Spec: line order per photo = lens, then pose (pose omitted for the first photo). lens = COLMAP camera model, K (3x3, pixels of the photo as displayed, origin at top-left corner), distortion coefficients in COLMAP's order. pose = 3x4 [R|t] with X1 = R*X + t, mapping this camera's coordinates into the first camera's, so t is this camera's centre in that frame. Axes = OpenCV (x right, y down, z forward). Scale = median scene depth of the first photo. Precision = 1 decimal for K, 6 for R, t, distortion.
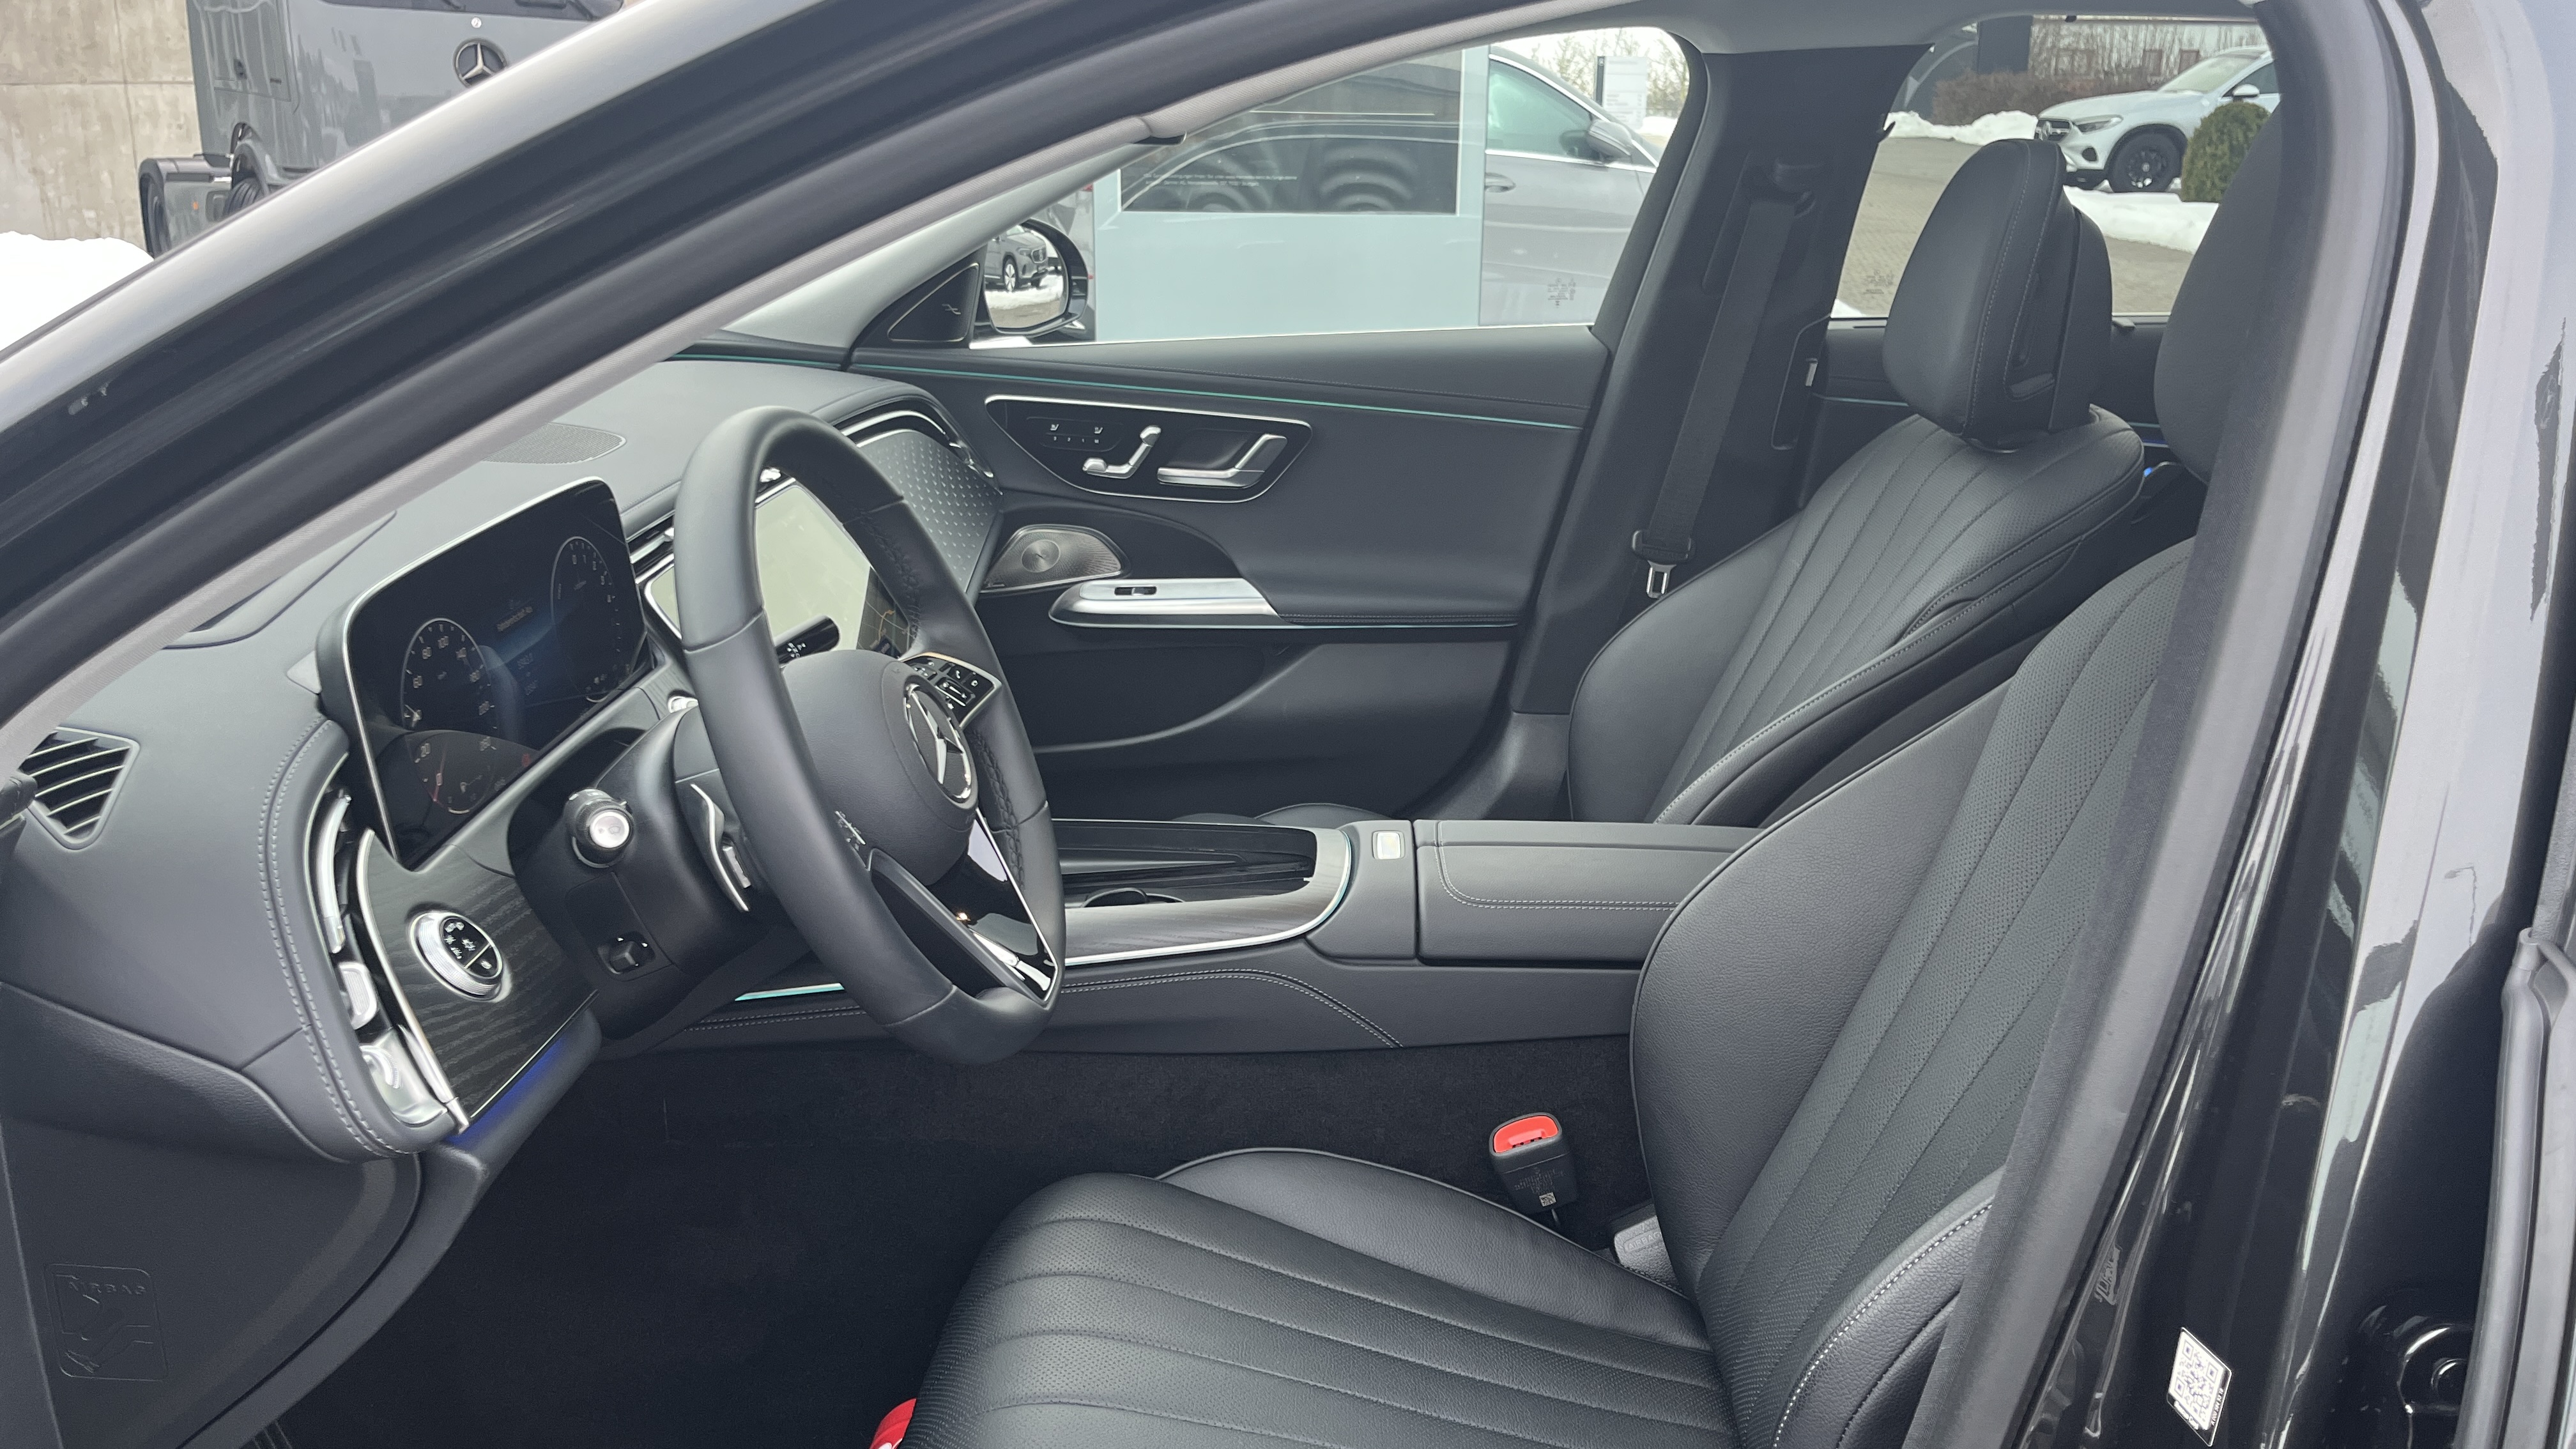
lens RADIAL K [[1998.1, 0, 1314.8], [0, 1998.1, 729.5], [0, 0, 1]] dist [0.060714, -0.097822]
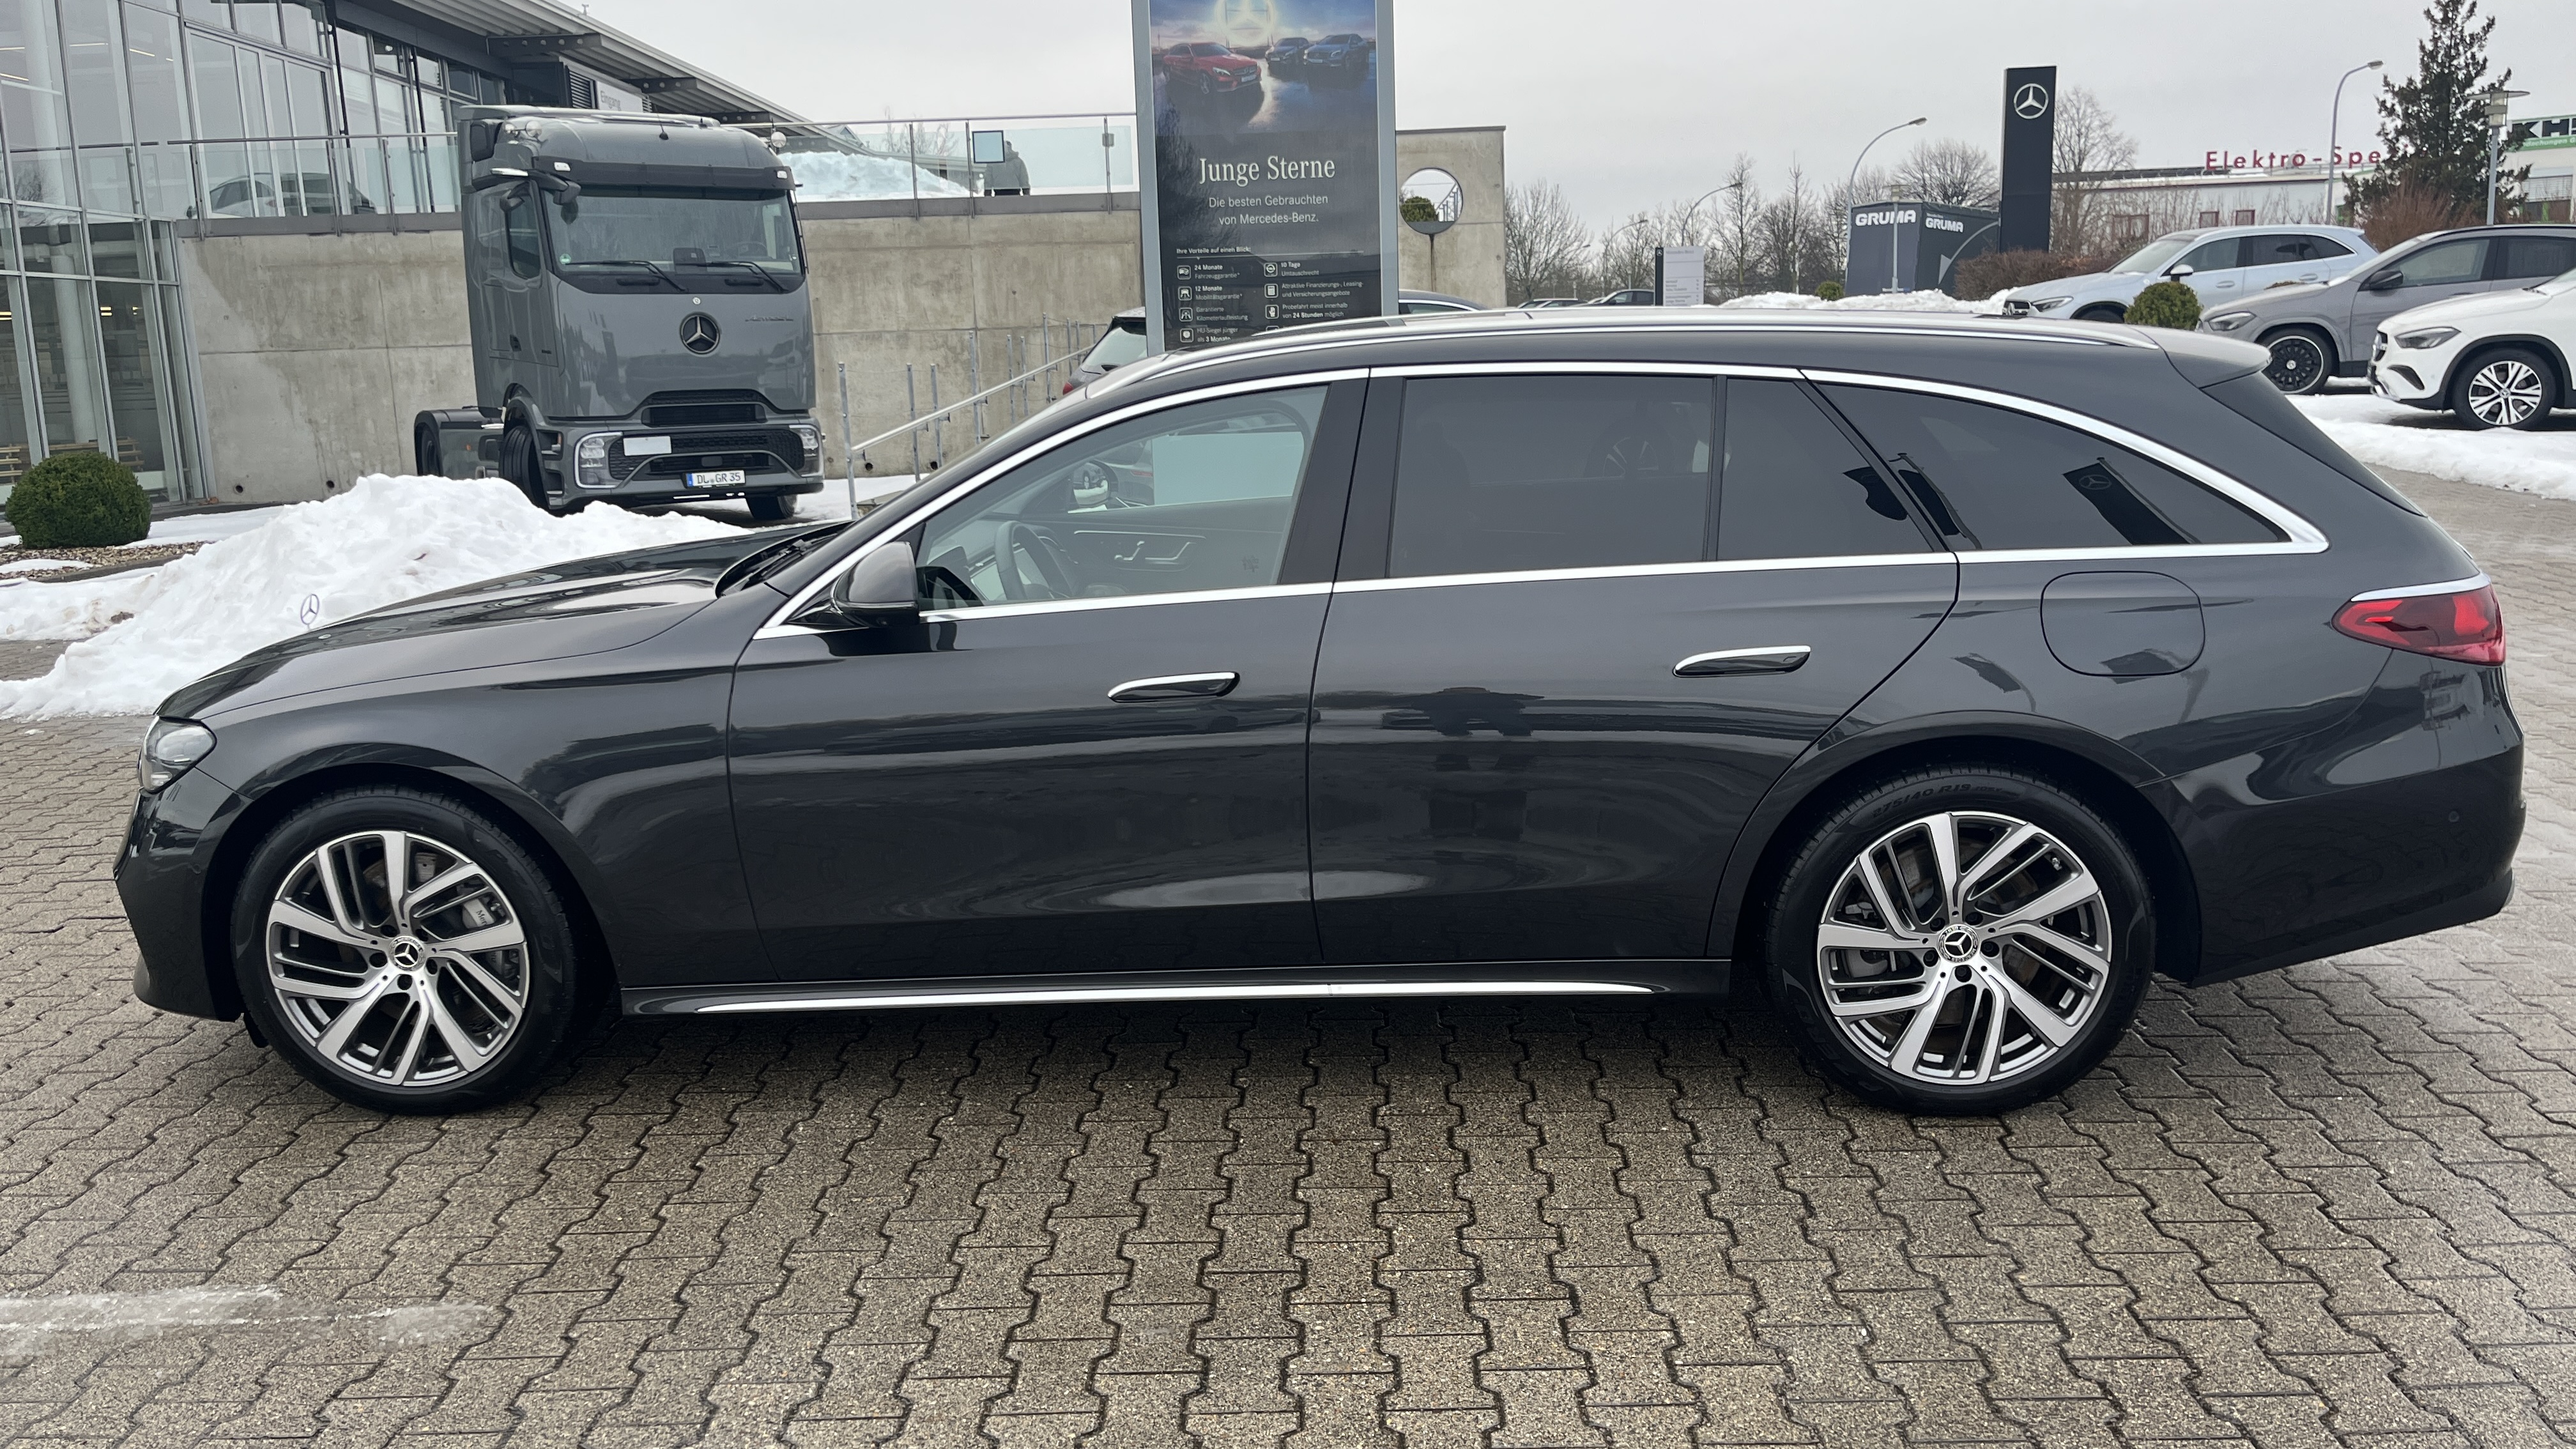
lens RADIAL K [[1998.1, 0, 1314.8], [0, 1998.1, 729.5], [0, 0, 1]] dist [0.060714, -0.097822]
pose [[0.997846, -0.034480, -0.055815, 0.287611], [0.029410, 0.995575, -0.089246, 0.338297], [0.058645, 0.087412, 0.994445, -1.588517]]
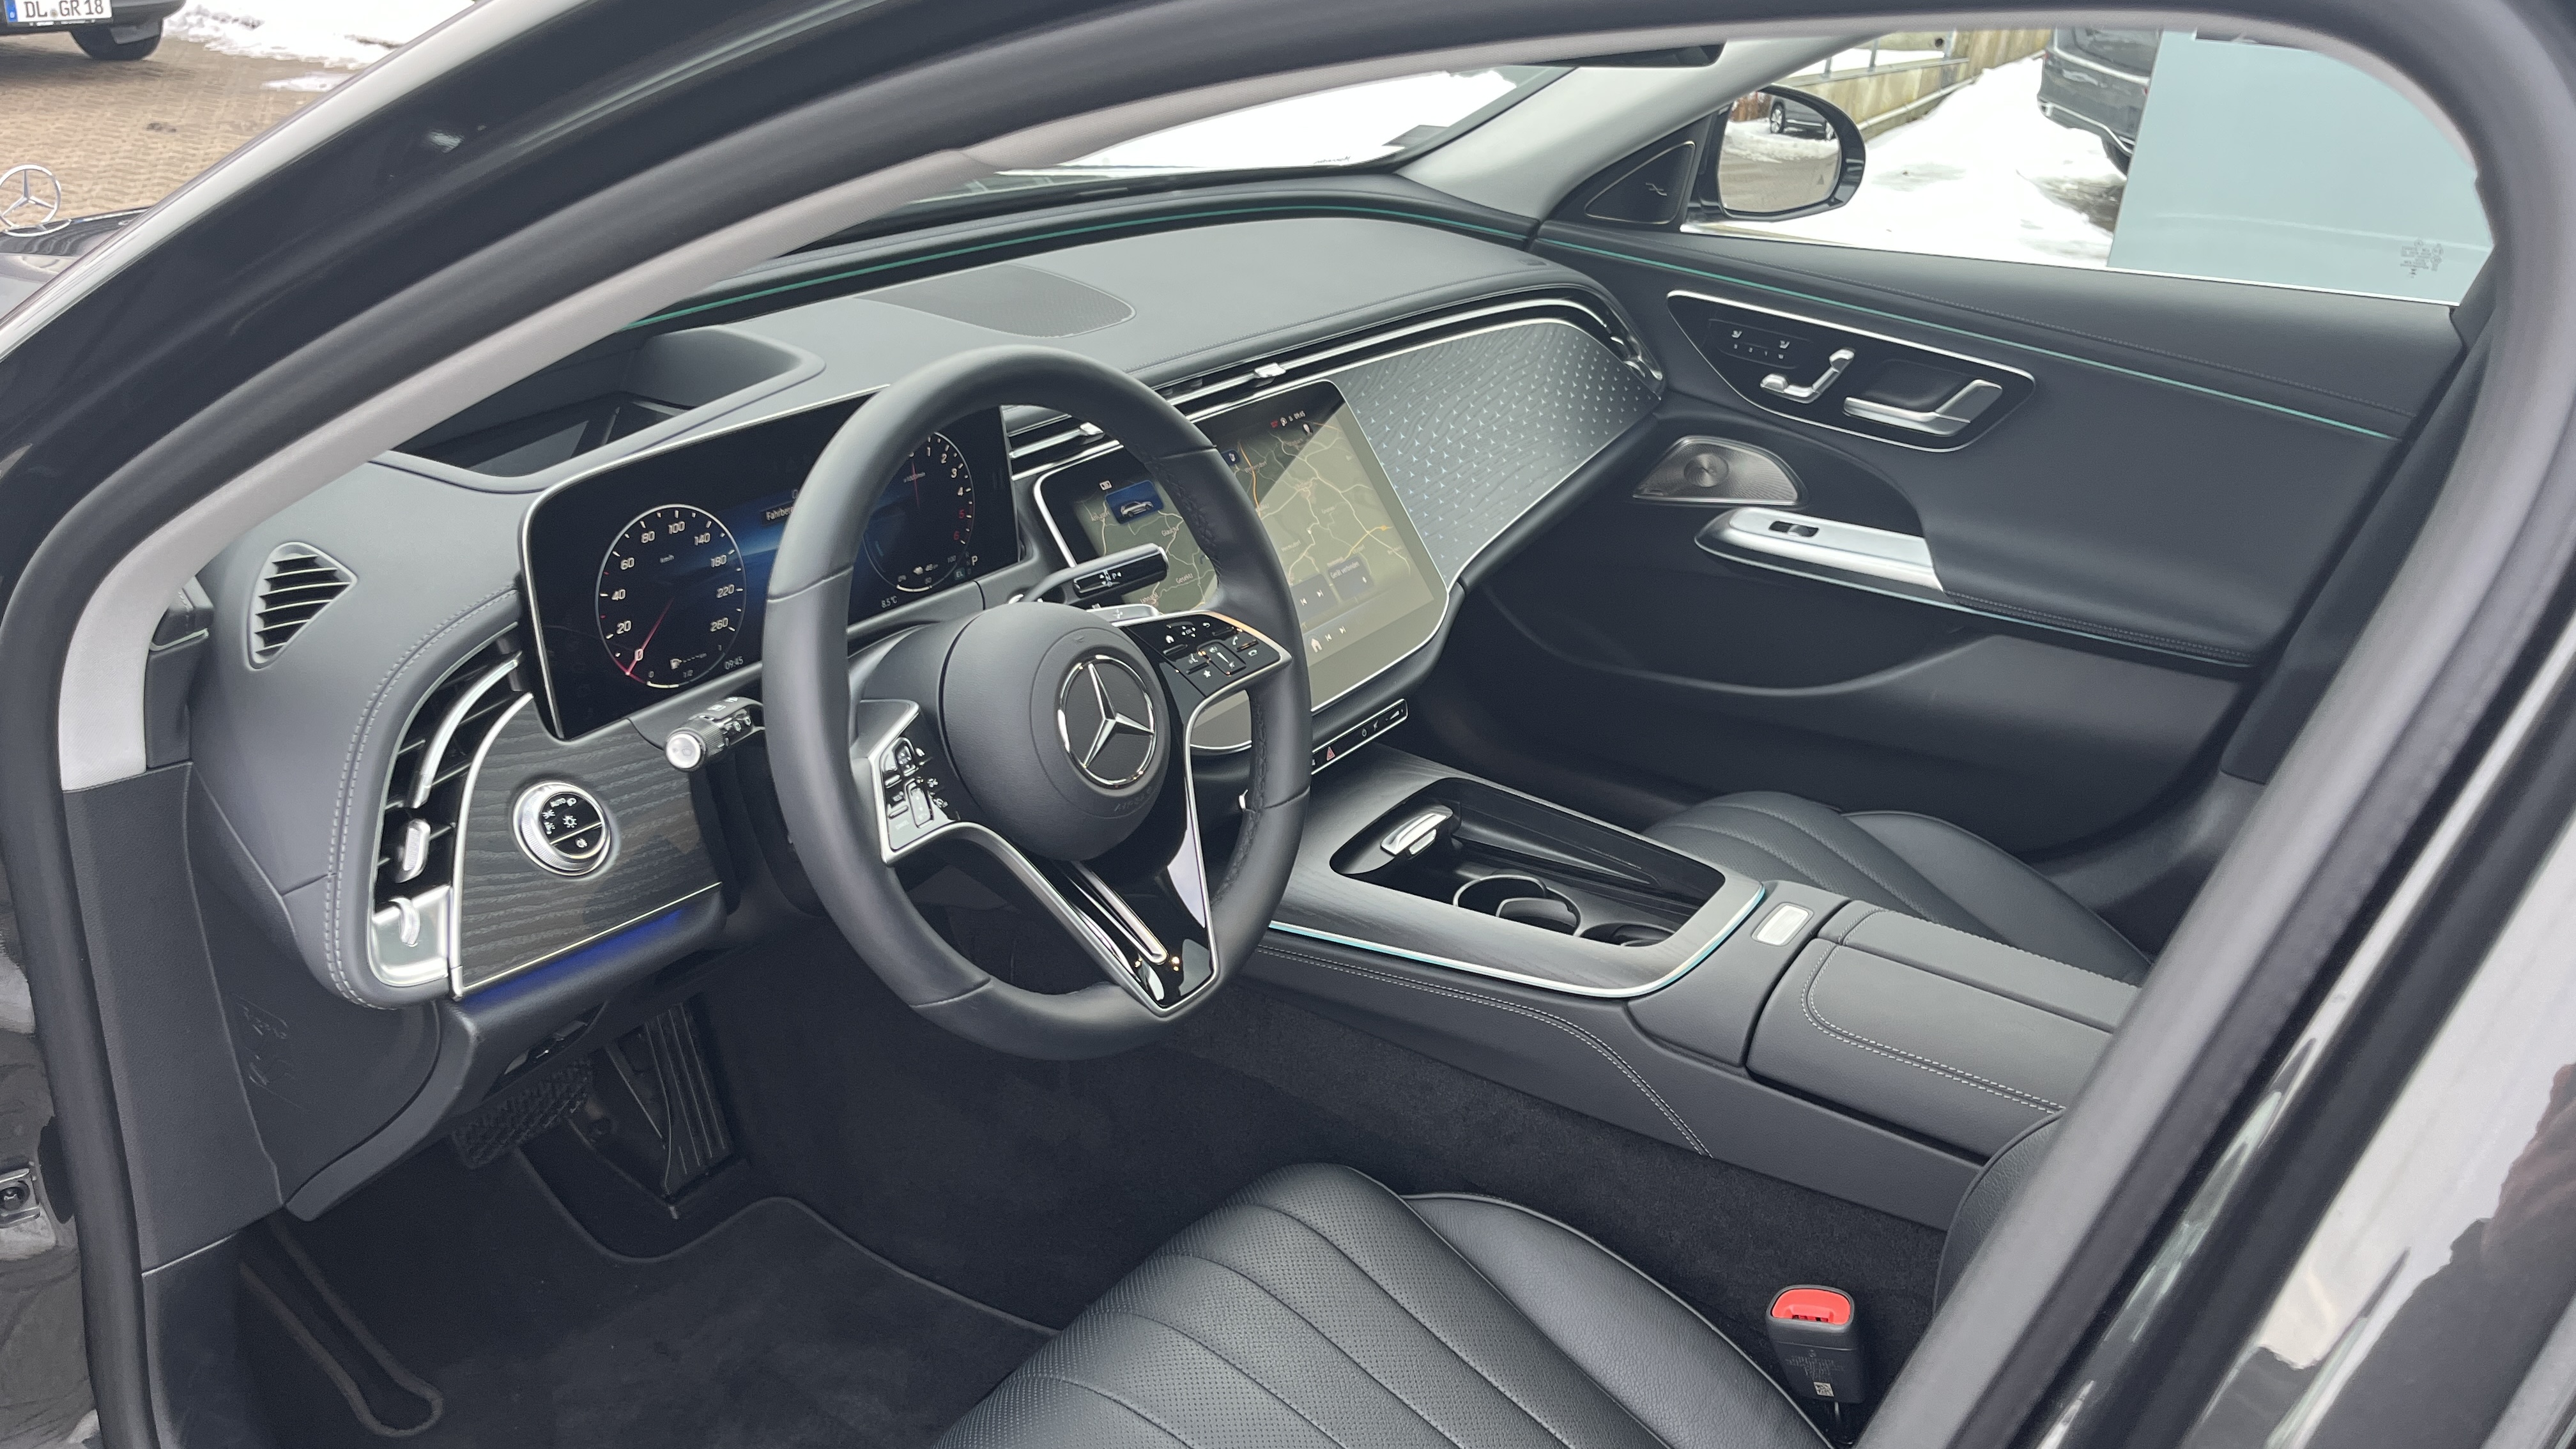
lens RADIAL K [[1998.1, 0, 1314.8], [0, 1998.1, 729.5], [0, 0, 1]] dist [0.060714, -0.097822]
pose [[0.840044, 0.252911, -0.479961, 0.184421], [-0.199321, 0.966695, 0.160534, -0.084936], [0.504577, -0.039189, 0.862477, 0.120614]]
